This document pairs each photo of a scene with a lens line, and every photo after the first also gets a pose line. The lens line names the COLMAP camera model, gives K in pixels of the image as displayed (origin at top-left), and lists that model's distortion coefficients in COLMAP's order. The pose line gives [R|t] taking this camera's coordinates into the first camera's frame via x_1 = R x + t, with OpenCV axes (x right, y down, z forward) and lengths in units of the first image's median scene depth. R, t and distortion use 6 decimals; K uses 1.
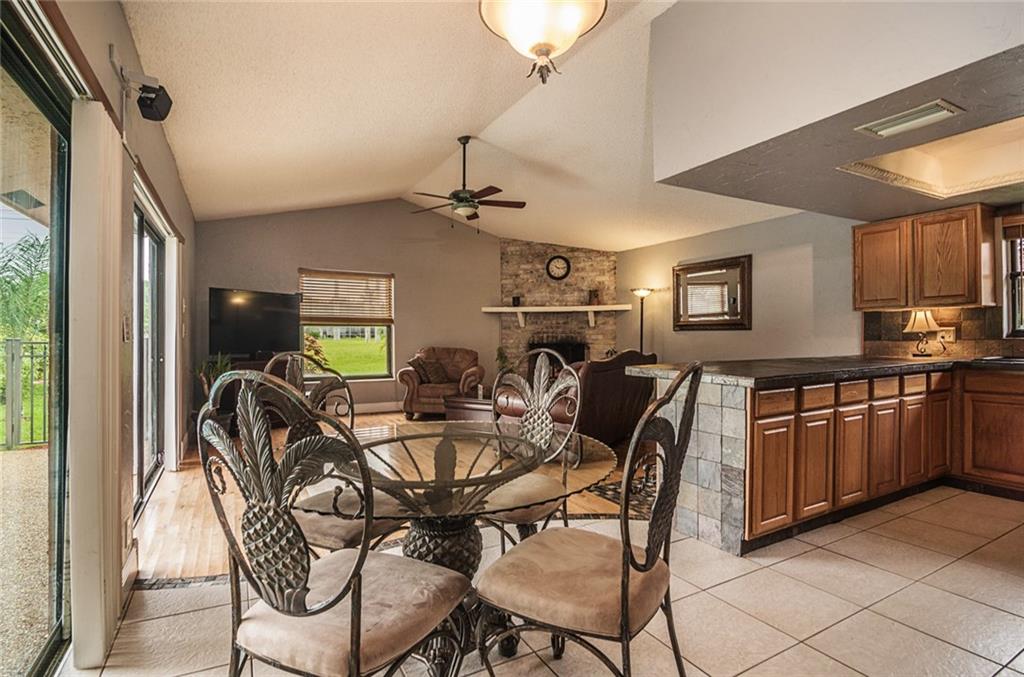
lens RADIAL K [[502.8, 0, 490.9], [0, 502.8, 328.3], [0, 0, 1]] dist [-0.008395, -0.005607]
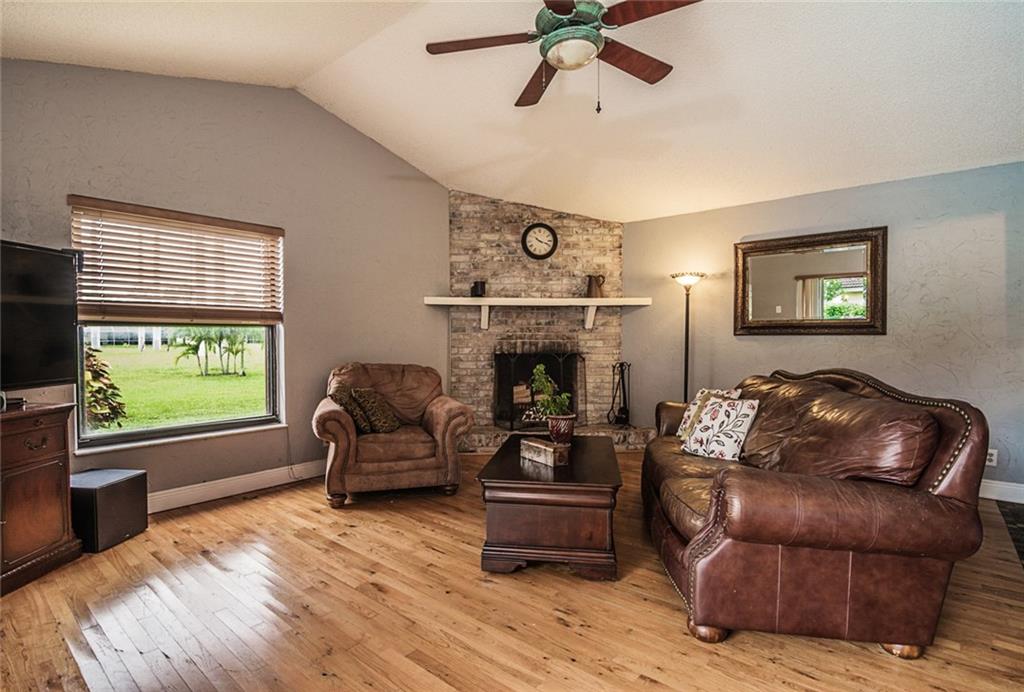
lens RADIAL K [[502.8, 0, 491.8], [0, 502.8, 340.5], [0, 0, 1]] dist [-0.008395, -0.005607]
pose [[0.927598, -0.003895, 0.373558, -0.179883], [-0.003181, 0.999827, 0.018324, 0.000696], [-0.373565, -0.018185, 0.927426, 0.400623]]
